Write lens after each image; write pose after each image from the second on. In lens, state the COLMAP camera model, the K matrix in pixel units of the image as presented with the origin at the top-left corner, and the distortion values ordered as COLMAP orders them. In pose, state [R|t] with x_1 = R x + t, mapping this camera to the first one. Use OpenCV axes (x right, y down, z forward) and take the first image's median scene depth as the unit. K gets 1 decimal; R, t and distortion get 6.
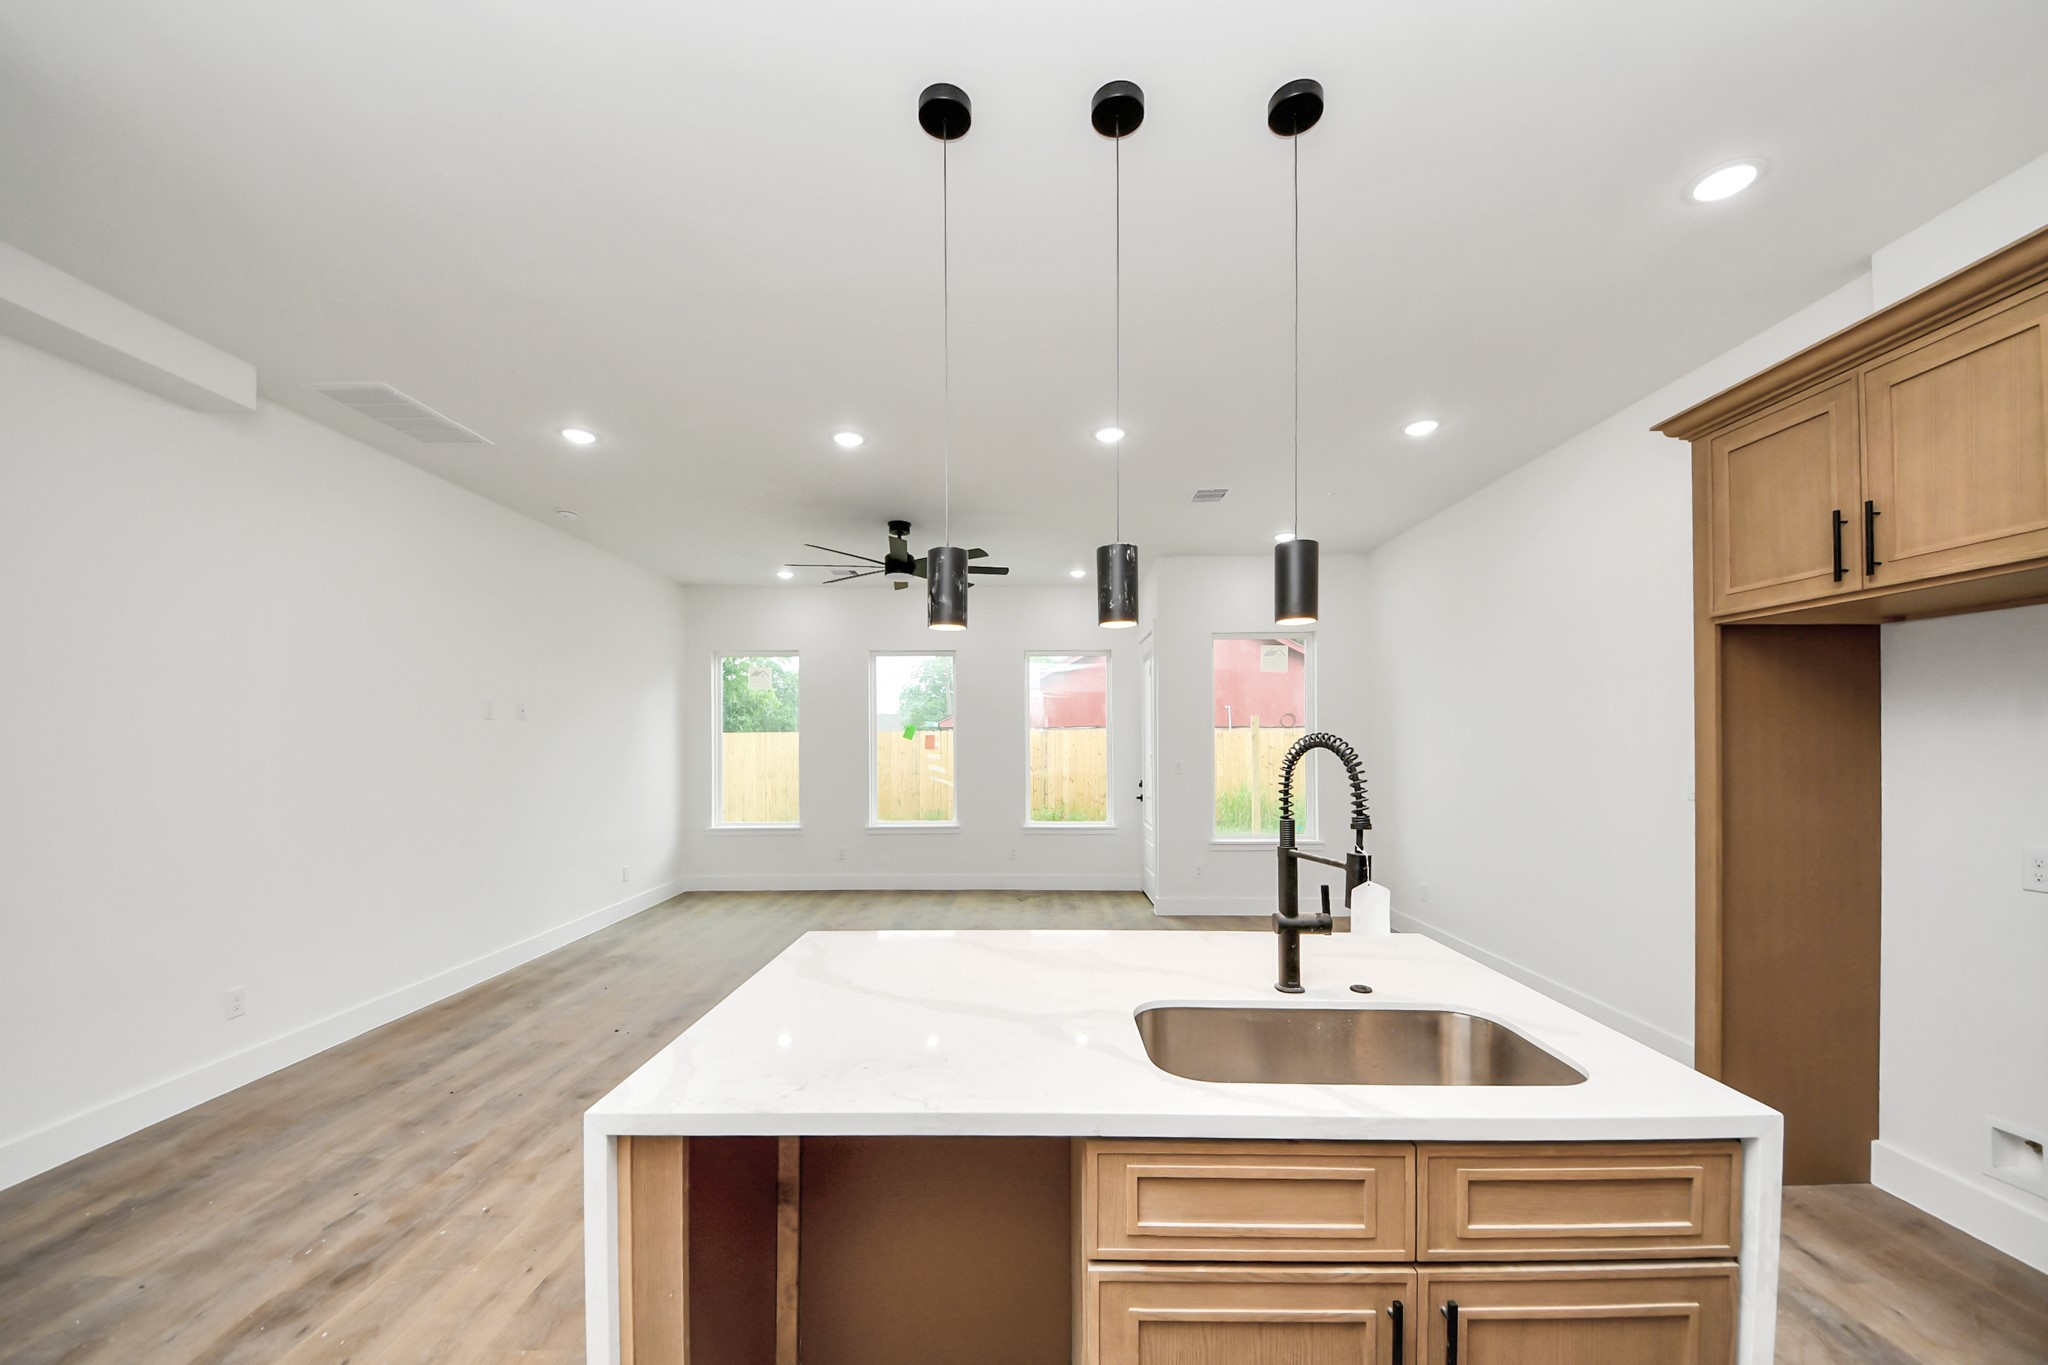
lens RADIAL K [[747.1, 0, 1009.6], [0, 747.1, 731.3], [0, 0, 1]] dist [-0.001857, -0.006444]
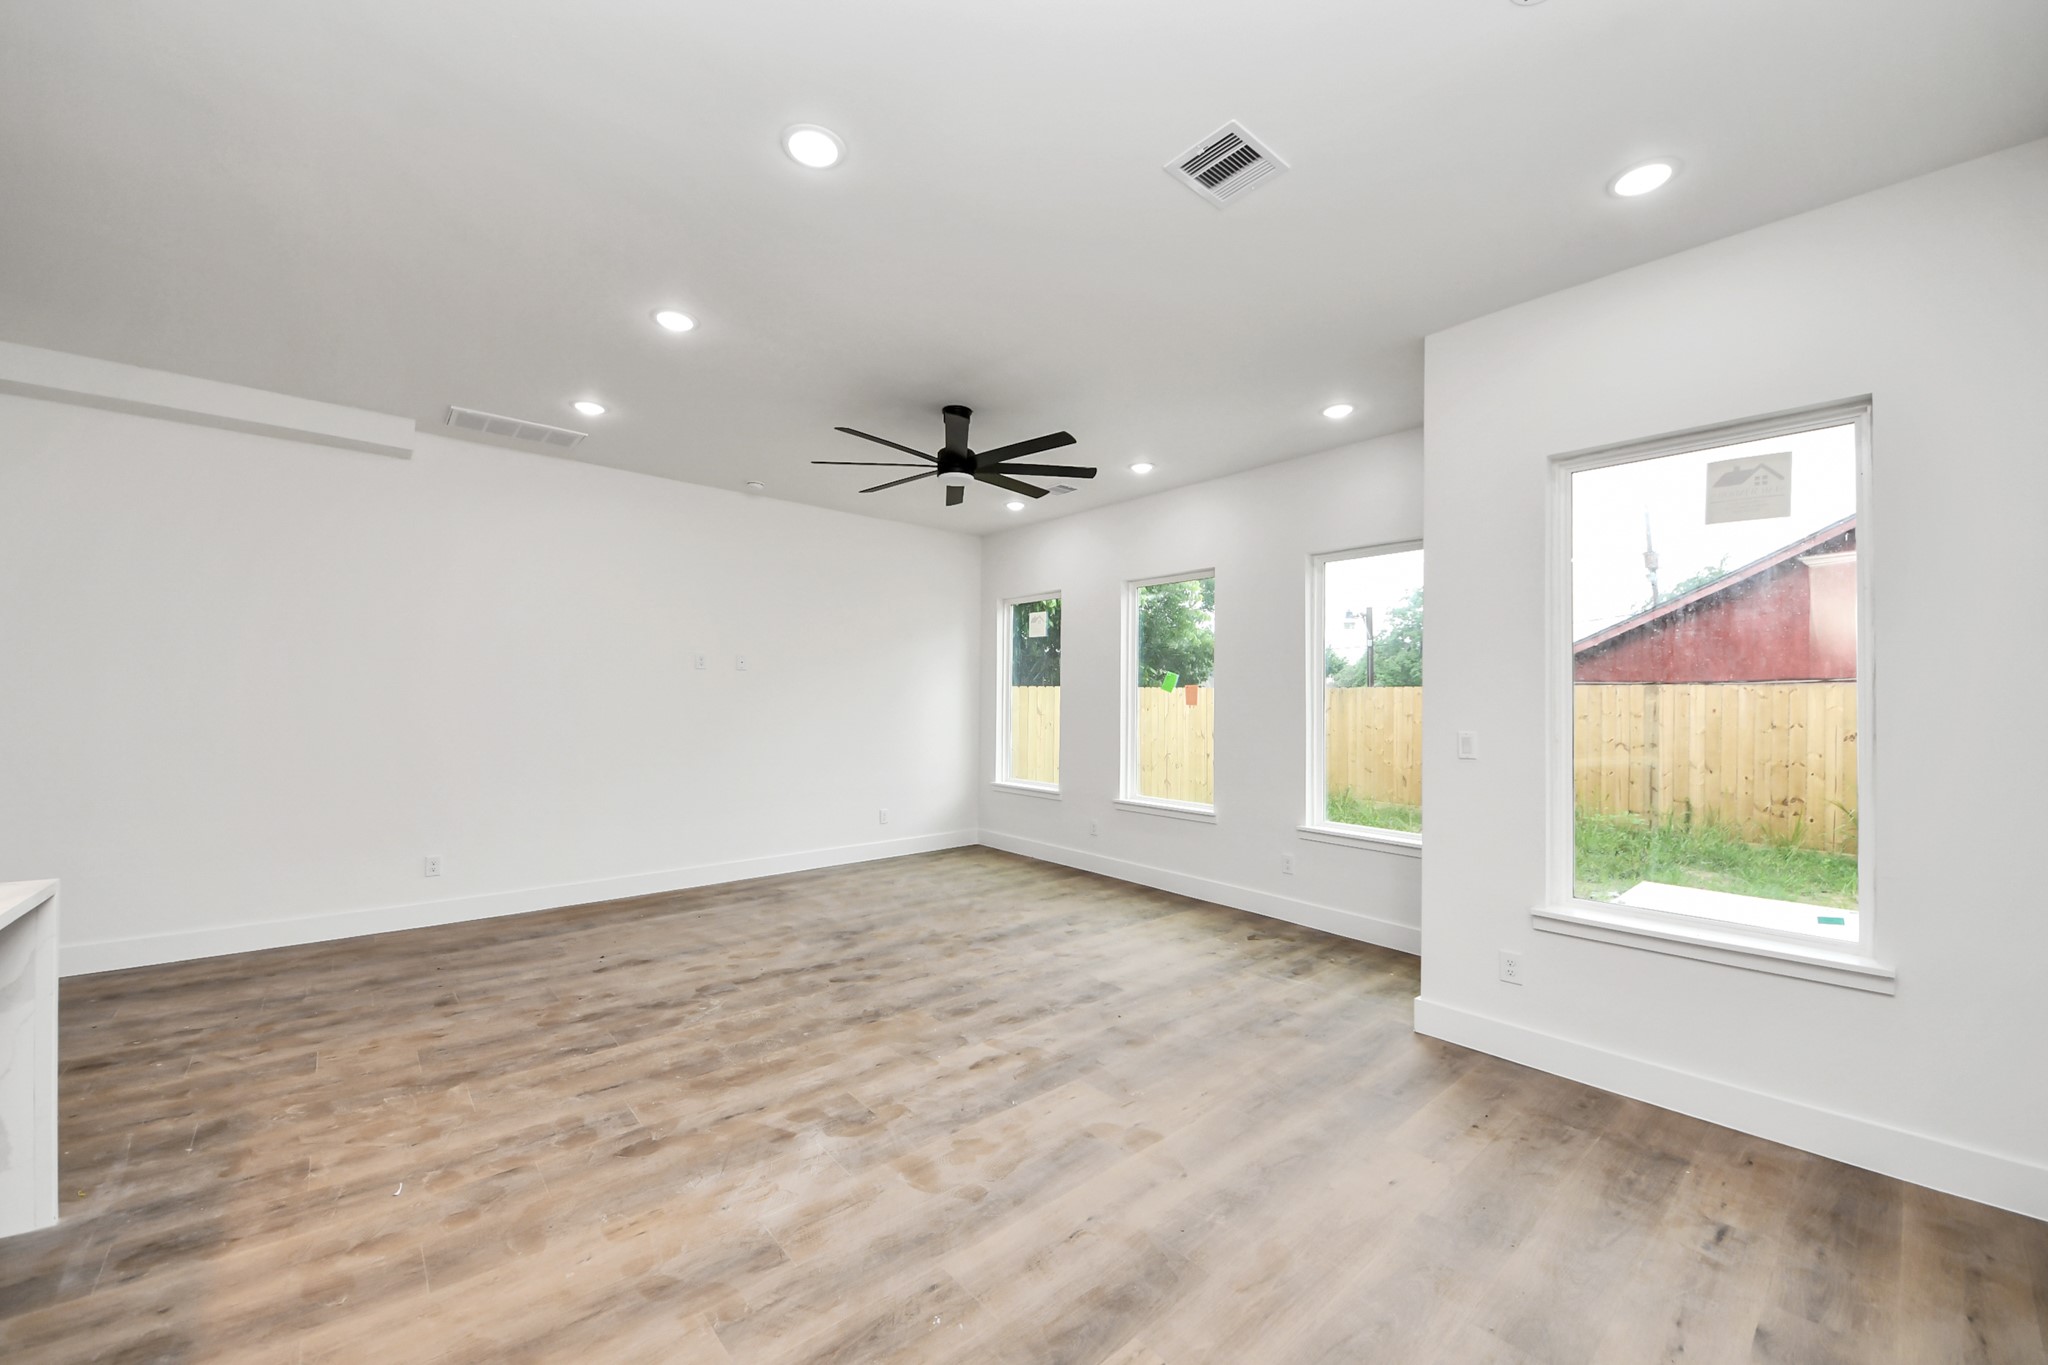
lens RADIAL K [[747.1, 0, 1003.9], [0, 747.1, 690.3], [0, 0, 1]] dist [-0.001857, -0.006444]
pose [[0.664724, 0.000324, -0.747089, 1.066255], [-0.002823, 0.999994, -0.002079, 0.038174], [0.747084, 0.003491, 0.664720, 1.189973]]
